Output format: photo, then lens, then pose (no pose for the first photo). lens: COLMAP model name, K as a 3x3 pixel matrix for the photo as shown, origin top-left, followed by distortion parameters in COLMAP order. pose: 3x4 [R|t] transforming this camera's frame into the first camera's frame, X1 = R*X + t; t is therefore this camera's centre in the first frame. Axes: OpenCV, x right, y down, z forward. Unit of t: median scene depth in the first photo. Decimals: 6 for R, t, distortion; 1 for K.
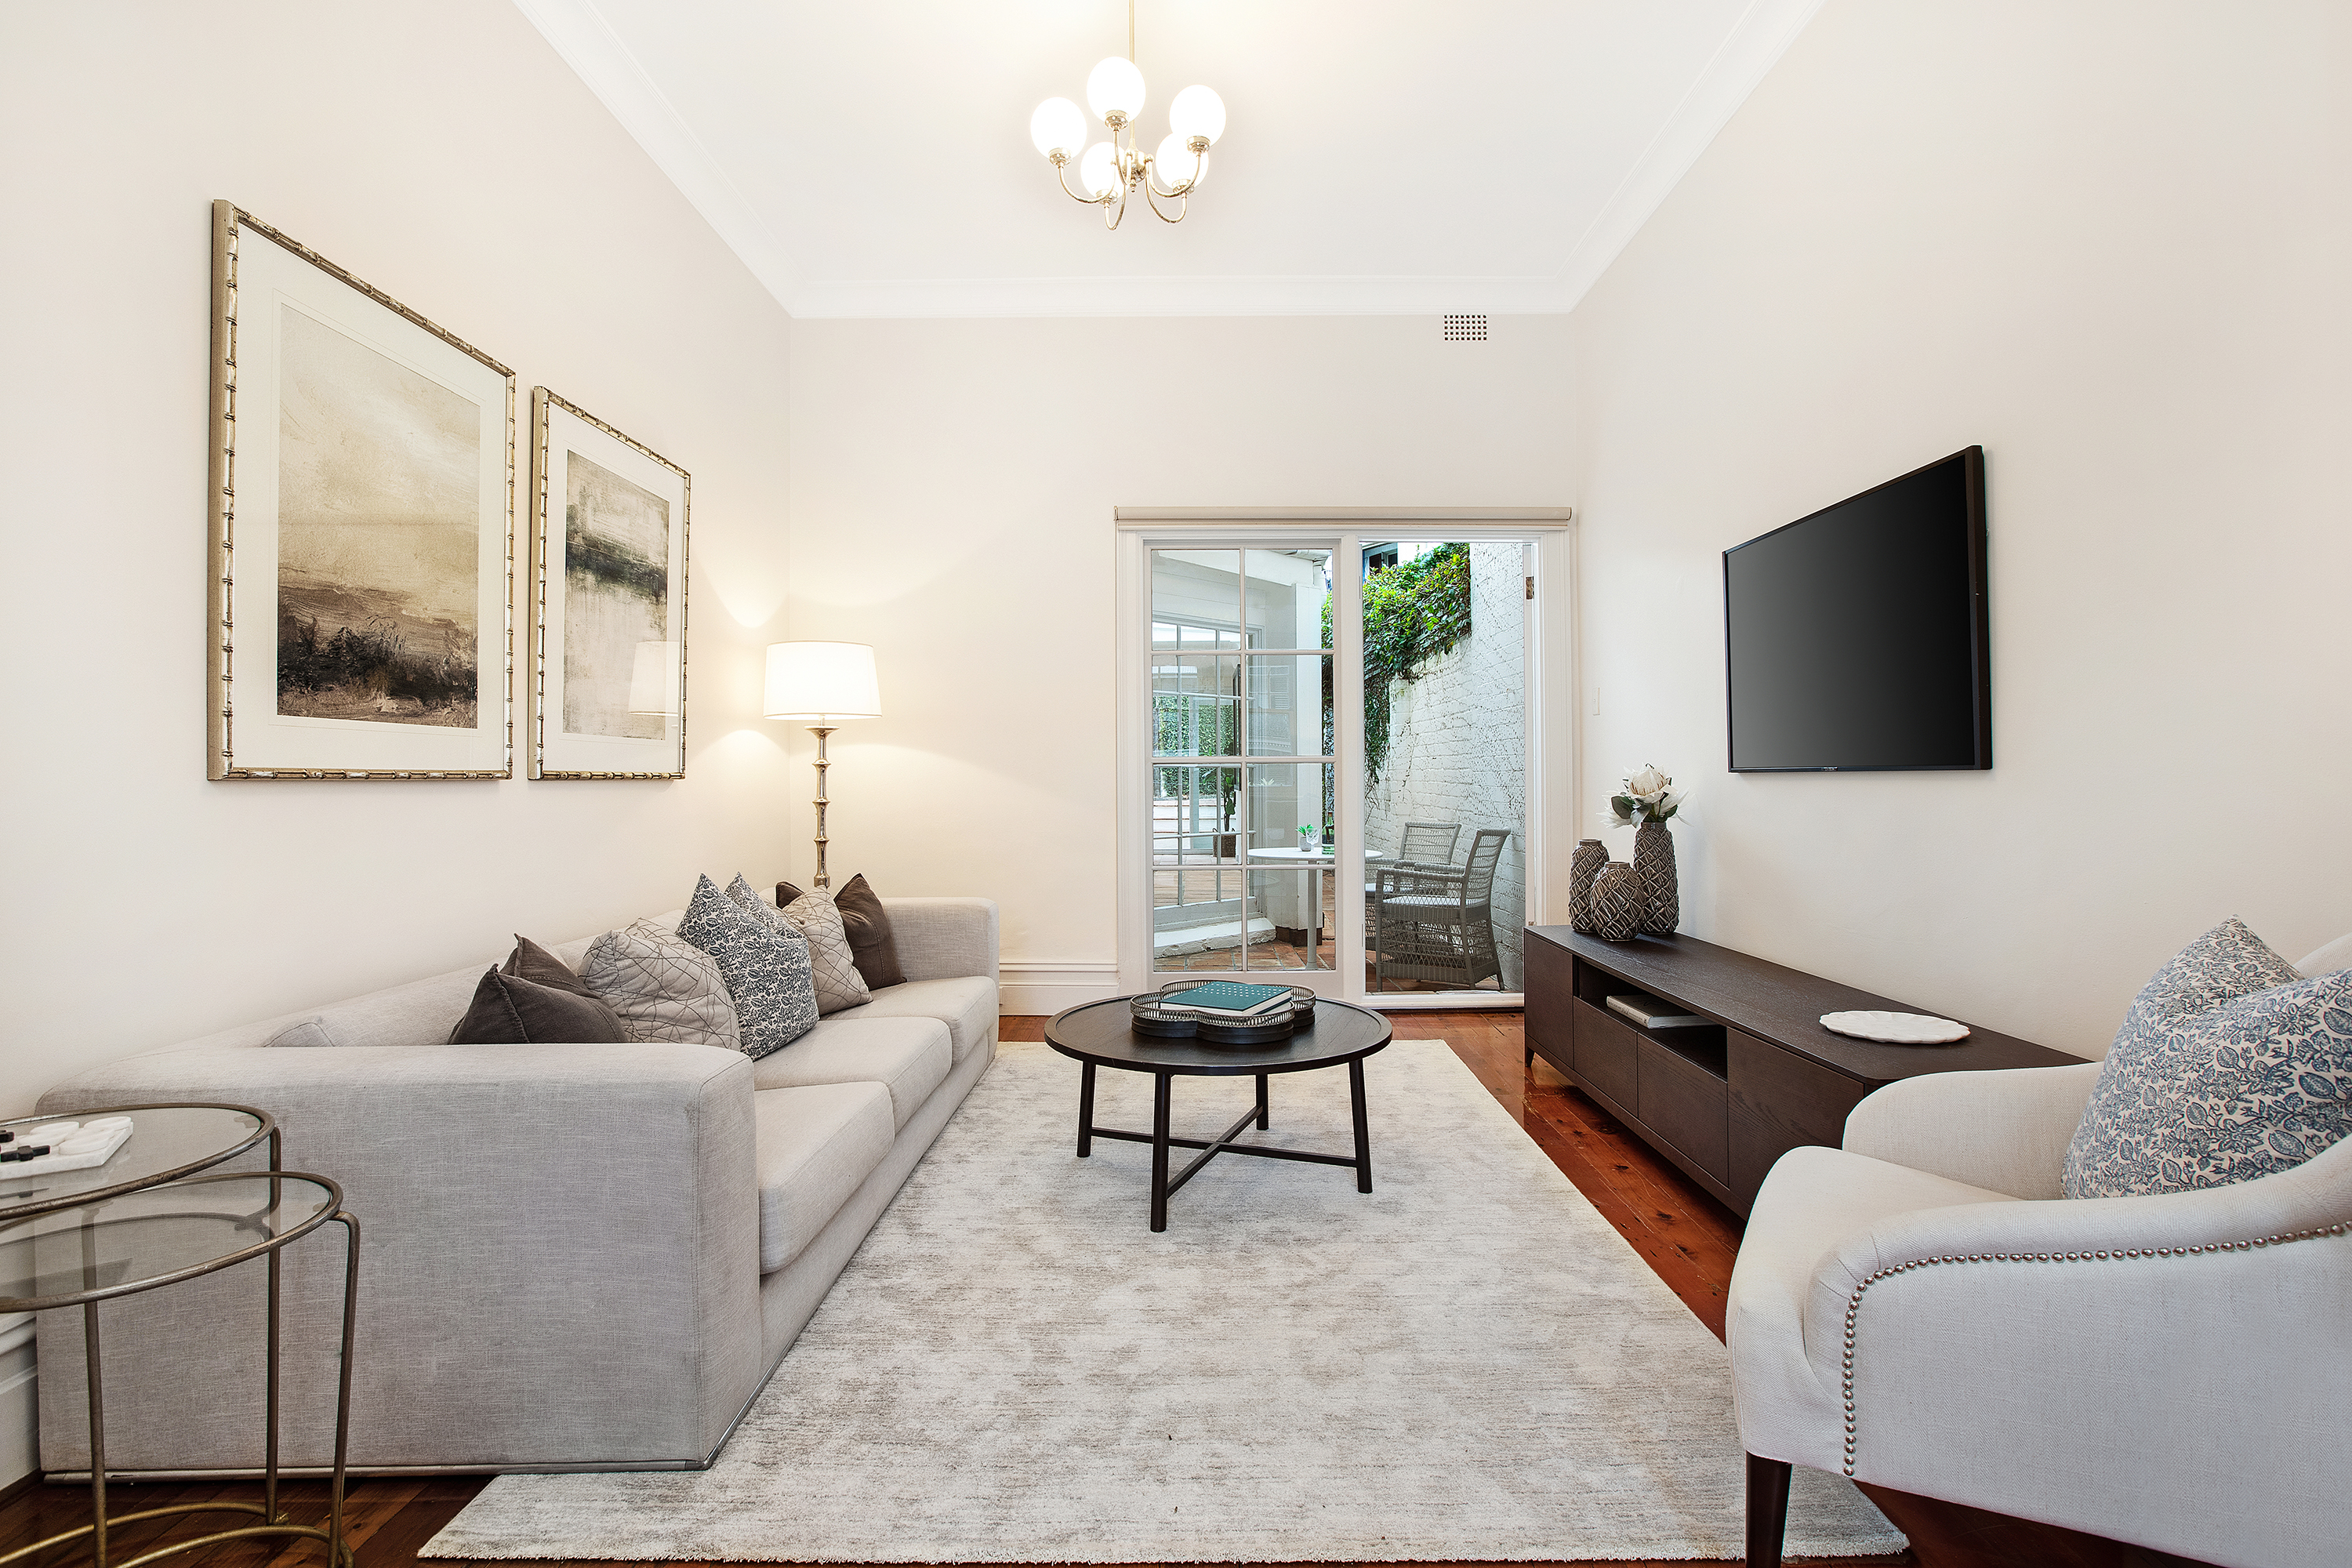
lens RADIAL K [[1120.8, 0, 1185.2], [0, 1120.8, 791.8], [0, 0, 1]] dist [-0.041410, 0.000188]
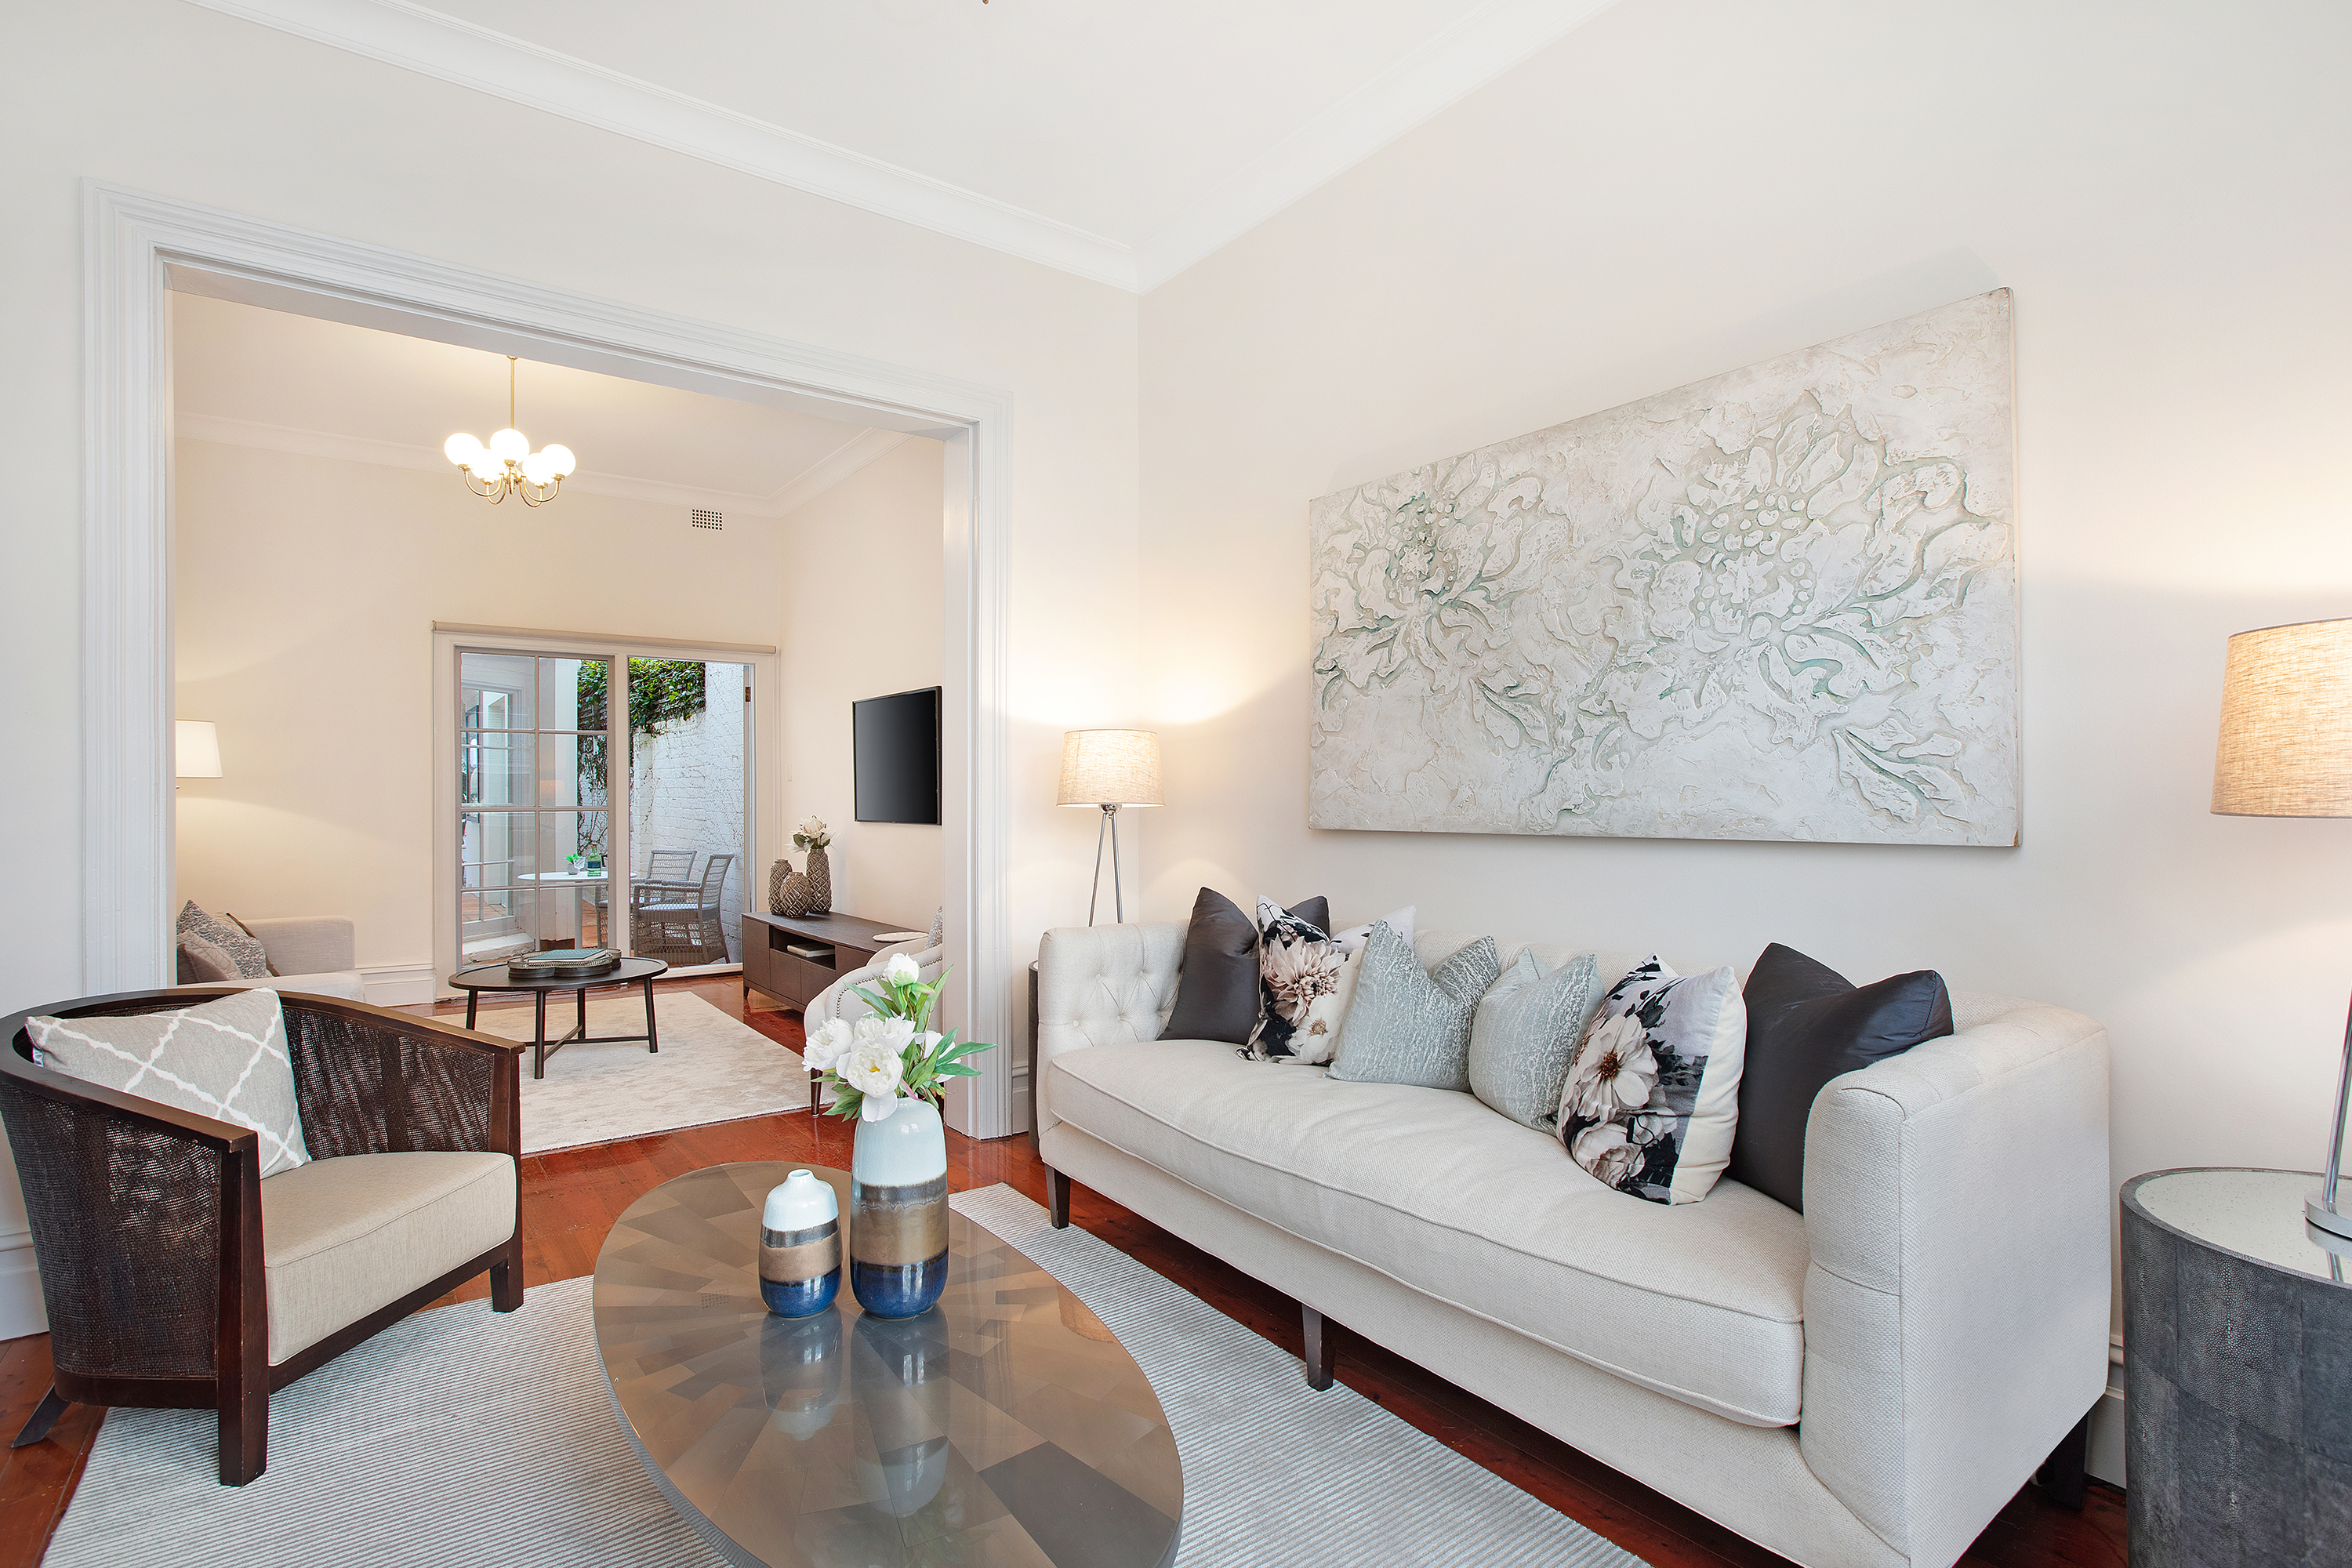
lens RADIAL K [[1120.8, 0, 1185.2], [0, 1120.8, 791.8], [0, 0, 1]] dist [-0.041410, 0.000188]
pose [[0.786646, 0.006405, 0.617371, -0.201171], [0.004189, 0.999868, -0.015710, -0.031066], [-0.617390, 0.014944, 0.786516, -0.712463]]
